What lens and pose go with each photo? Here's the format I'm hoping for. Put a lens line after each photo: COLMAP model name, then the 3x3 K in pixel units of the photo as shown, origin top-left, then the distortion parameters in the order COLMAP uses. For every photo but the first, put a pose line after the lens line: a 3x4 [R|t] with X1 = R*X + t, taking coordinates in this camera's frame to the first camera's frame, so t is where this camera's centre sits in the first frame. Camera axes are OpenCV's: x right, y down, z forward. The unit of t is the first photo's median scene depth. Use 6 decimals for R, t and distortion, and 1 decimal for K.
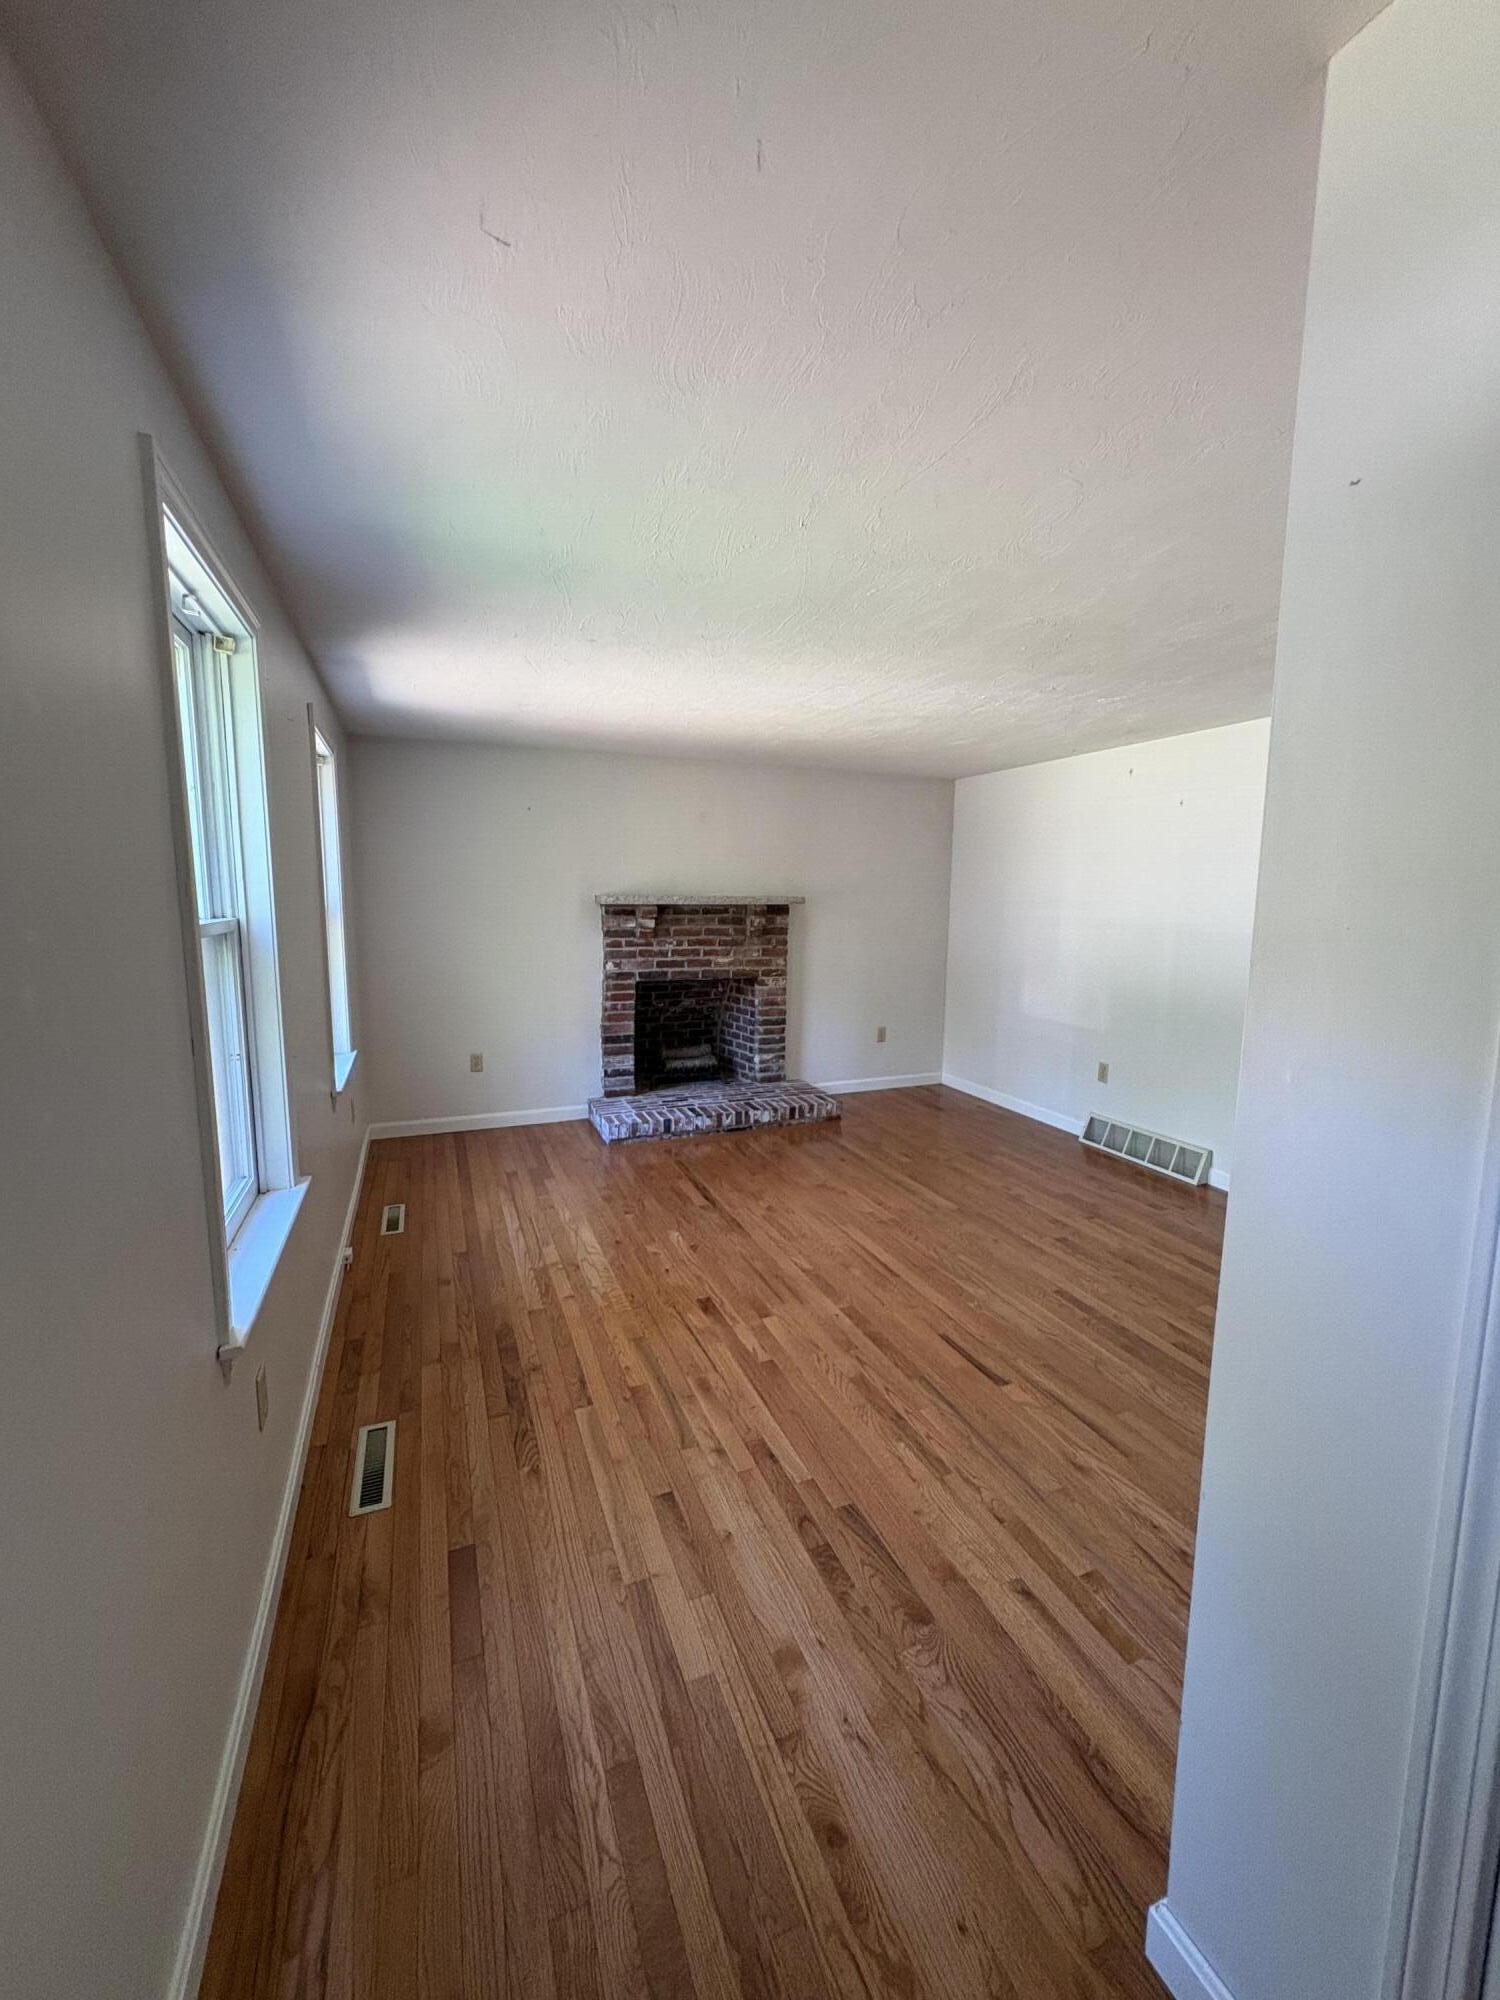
lens RADIAL K [[808.1, 0, 749.6], [0, 808.1, 1002.9], [0, 0, 1]] dist [0.001356, 0.000124]
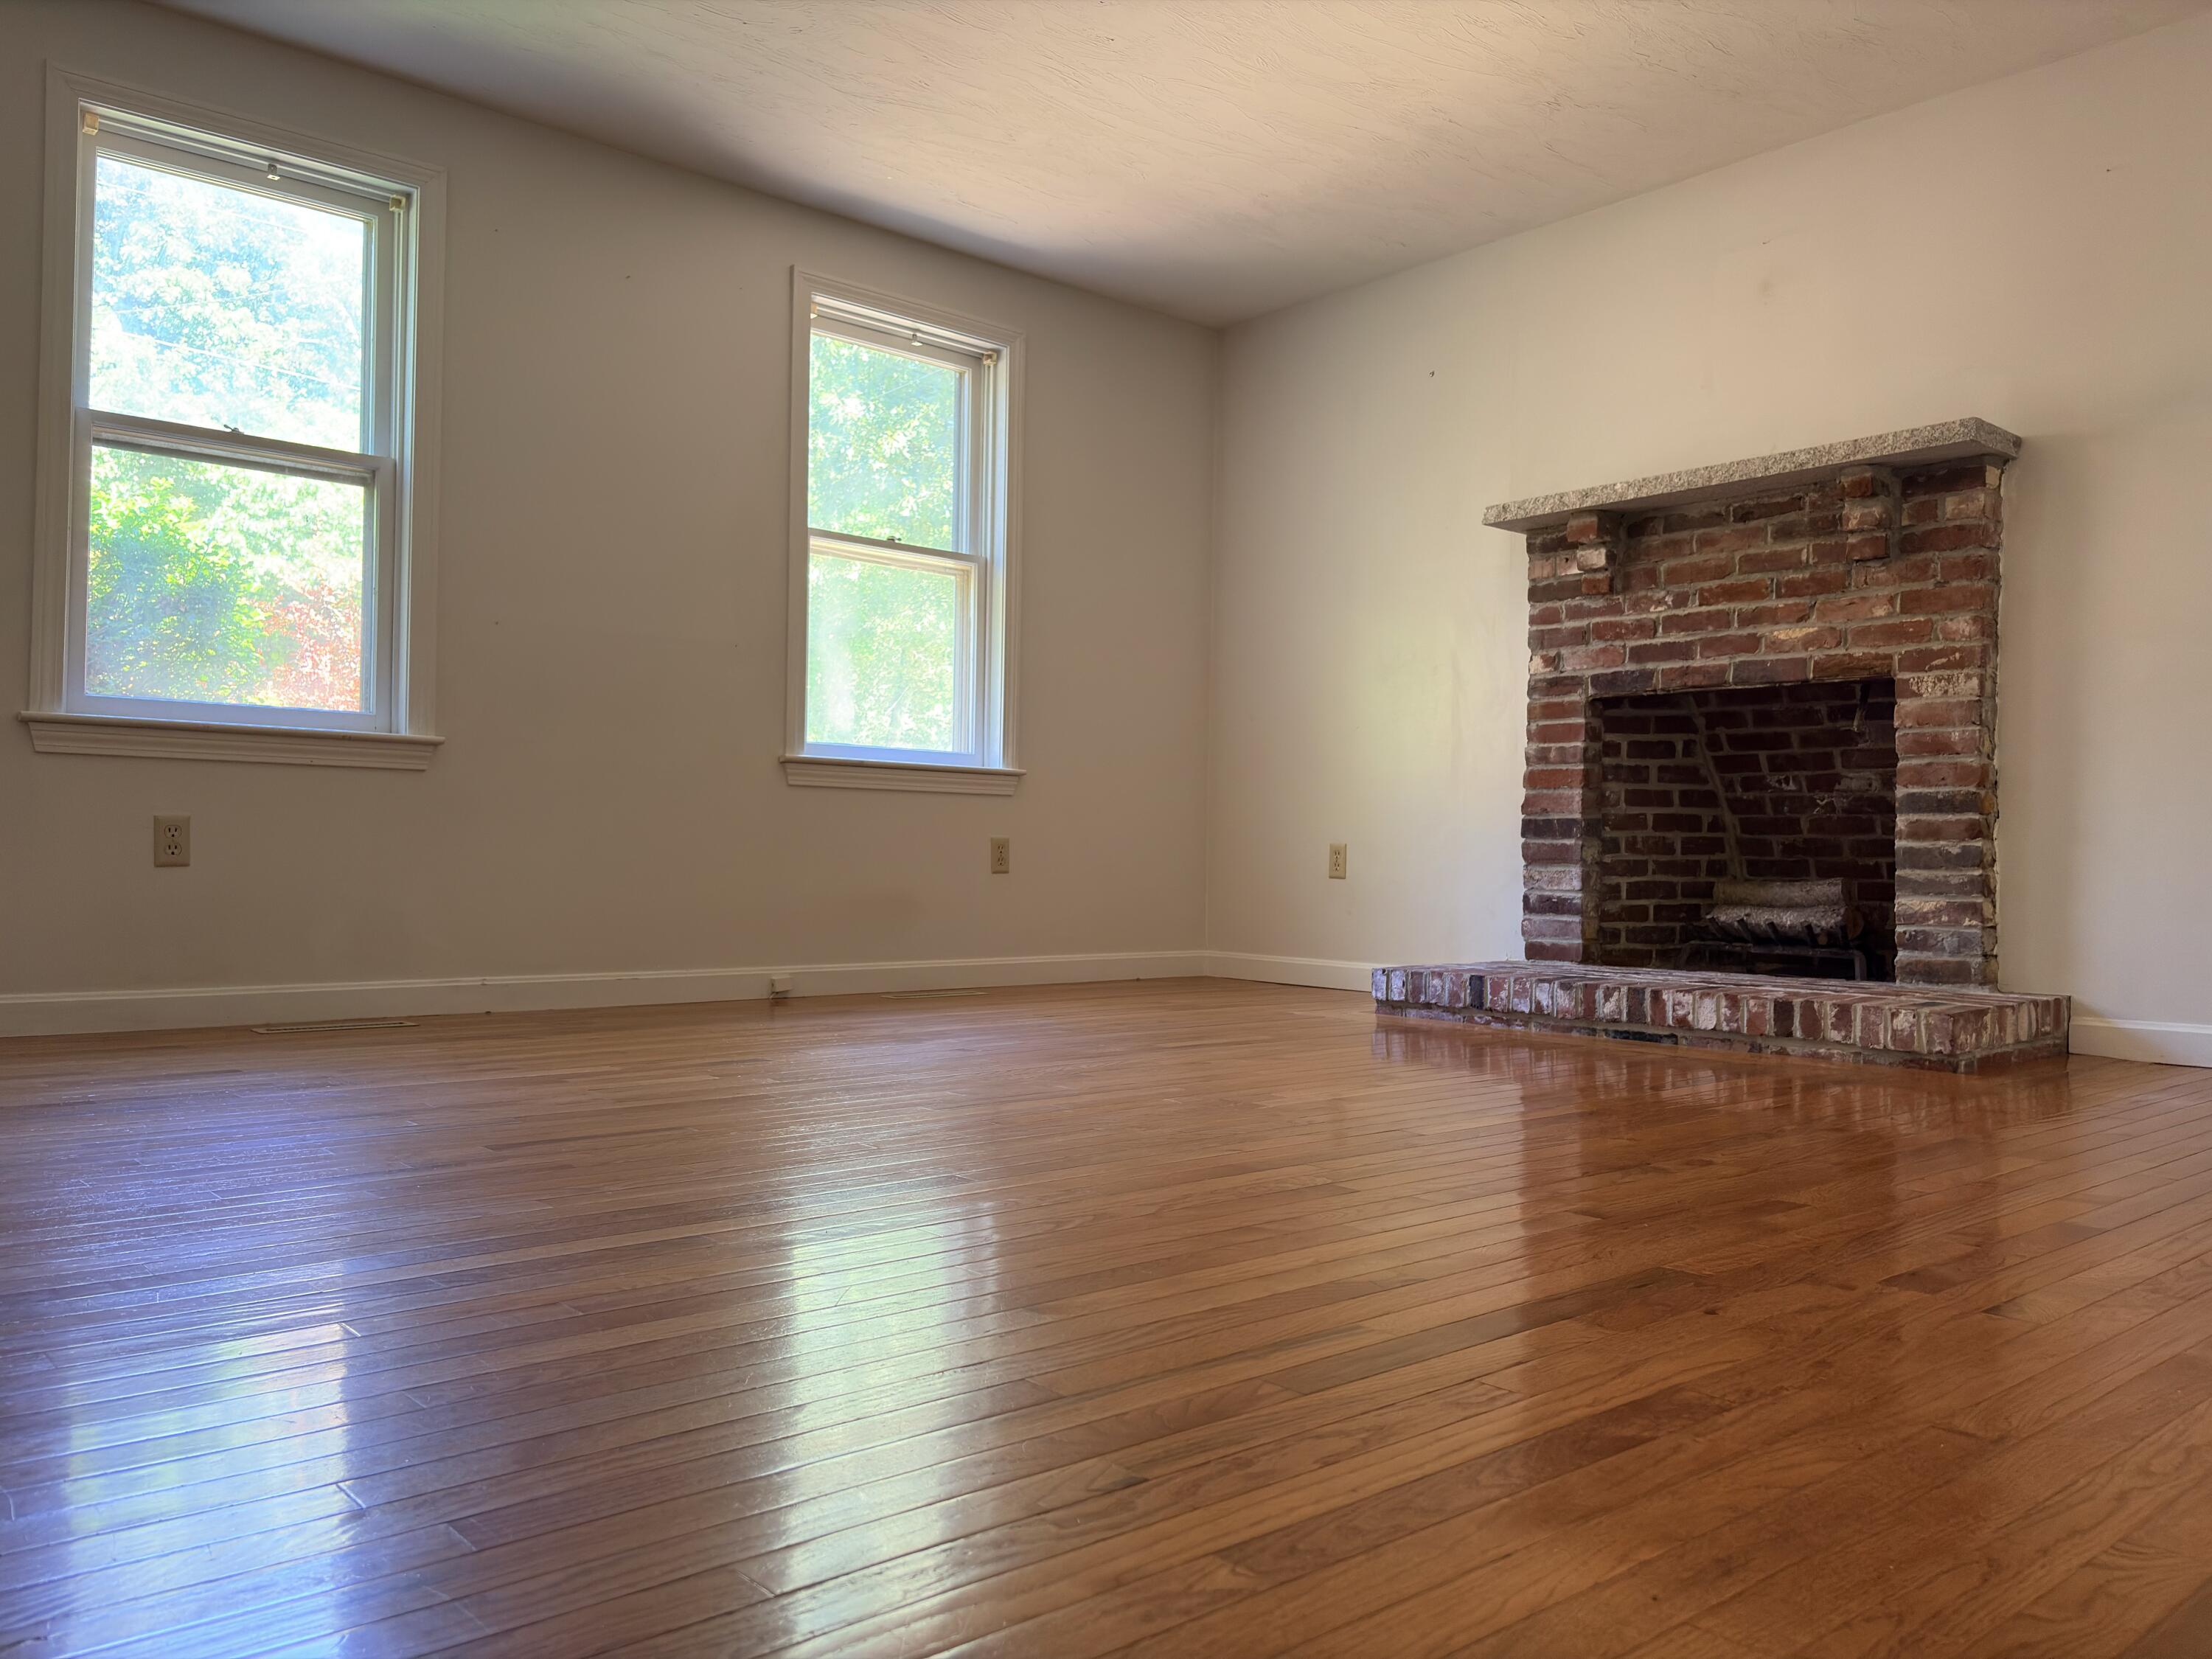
lens RADIAL K [[1680.6, 0, 1108.8], [0, 1680.6, 822.1], [0, 0, 1]] dist [0.033353, 0.004814]
pose [[0.336906, -0.021237, -0.941299, 0.626374], [-0.142770, 0.987033, -0.073368, 0.143745], [0.930651, 0.159108, 0.329506, 0.461042]]
